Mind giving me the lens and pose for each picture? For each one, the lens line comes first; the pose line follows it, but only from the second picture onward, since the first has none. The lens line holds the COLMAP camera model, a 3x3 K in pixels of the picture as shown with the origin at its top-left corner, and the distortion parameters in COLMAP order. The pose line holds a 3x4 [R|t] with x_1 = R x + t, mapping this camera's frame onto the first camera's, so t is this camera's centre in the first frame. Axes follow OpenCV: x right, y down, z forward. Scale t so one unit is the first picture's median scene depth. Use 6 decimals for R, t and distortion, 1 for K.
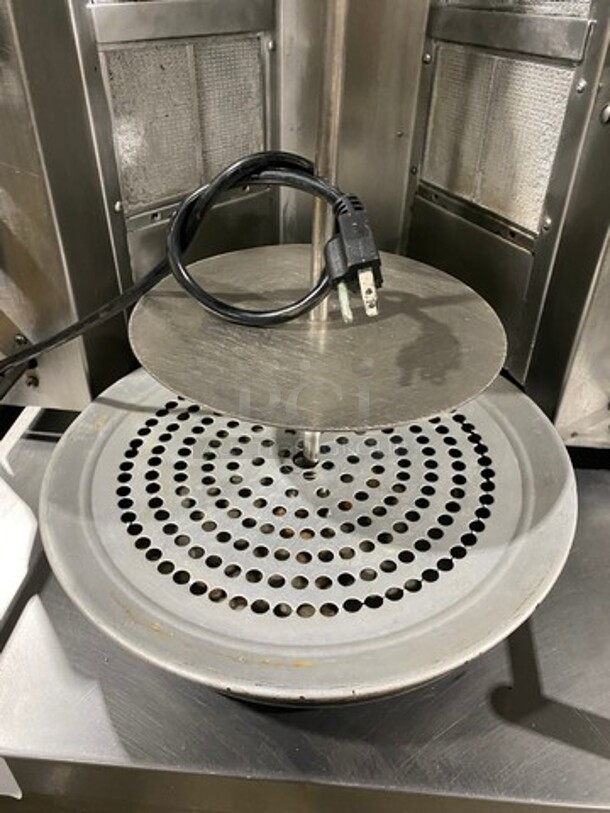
lens RADIAL K [[614.5, 0, 305.0], [0, 614.5, 406.5], [0, 0, 1]] dist [-0.001133, -0.002944]
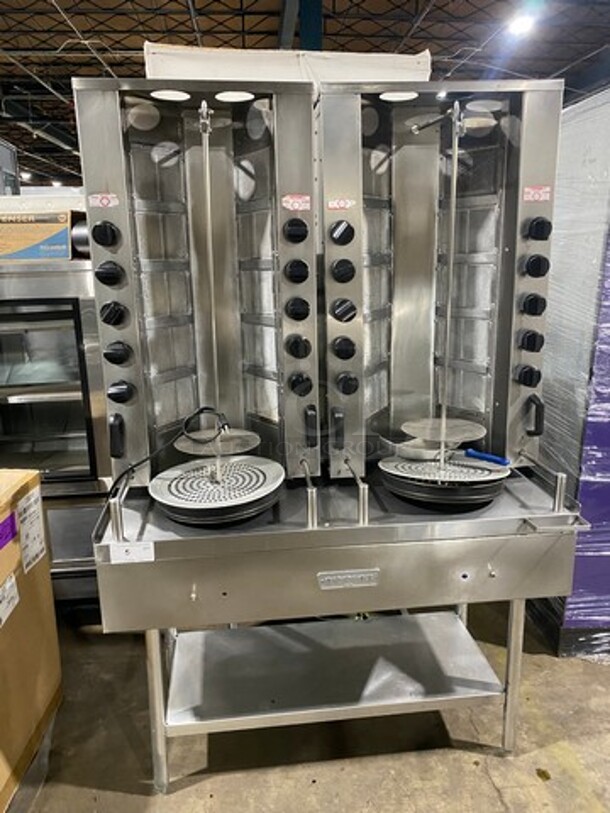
lens RADIAL K [[611.5, 0, 308.0], [0, 611.5, 411.2], [0, 0, 1]] dist [0.005906, -0.006306]
pose [[0.979073, -0.086131, 0.184386, -0.083212], [0.149132, 0.920151, -0.362053, 0.839321], [-0.138479, 0.381974, 0.913739, -1.976796]]
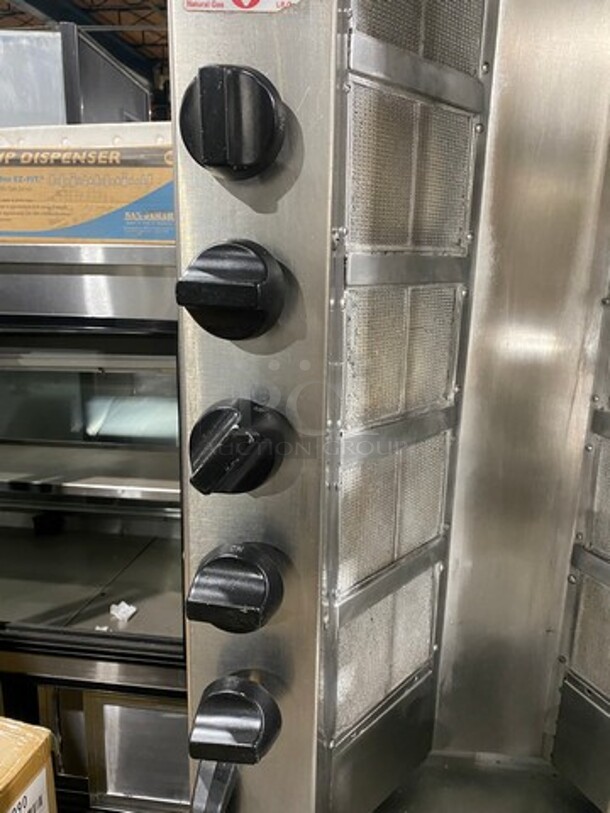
lens RADIAL K [[614.5, 0, 305.0], [0, 614.5, 406.5], [0, 0, 1]] dist [-0.001133, -0.002944]
pose [[0.999244, 0.011859, -0.037020, -0.283584], [-0.025045, 0.924732, -0.379793, -0.416326], [0.029729, 0.380433, 0.924330, -0.248499]]
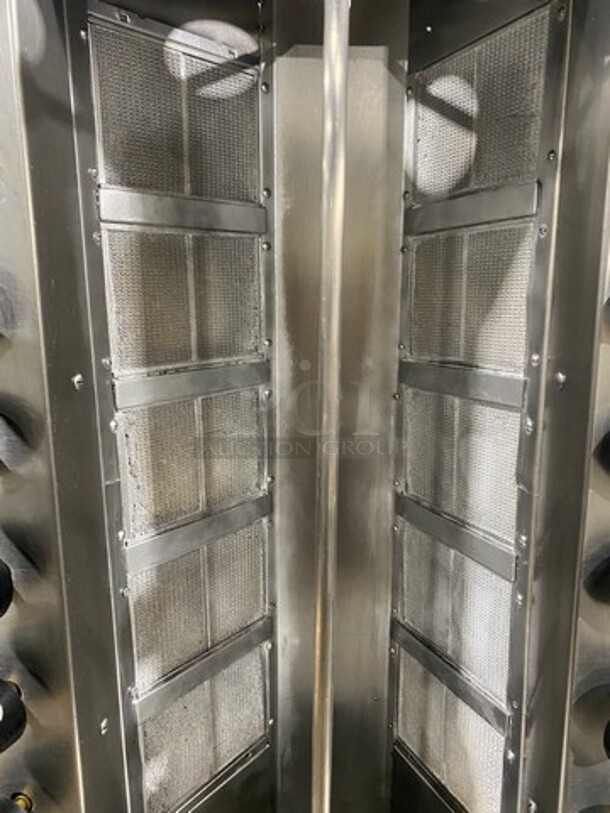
lens RADIAL K [[611.5, 0, 308.0], [0, 611.5, 411.2], [0, 0, 1]] dist [0.005906, -0.006306]
pose [[0.999476, -0.026411, 0.018693, 0.013114], [0.031779, 0.909950, -0.413498, -0.505172], [-0.006089, 0.413876, 0.910313, -0.362234]]
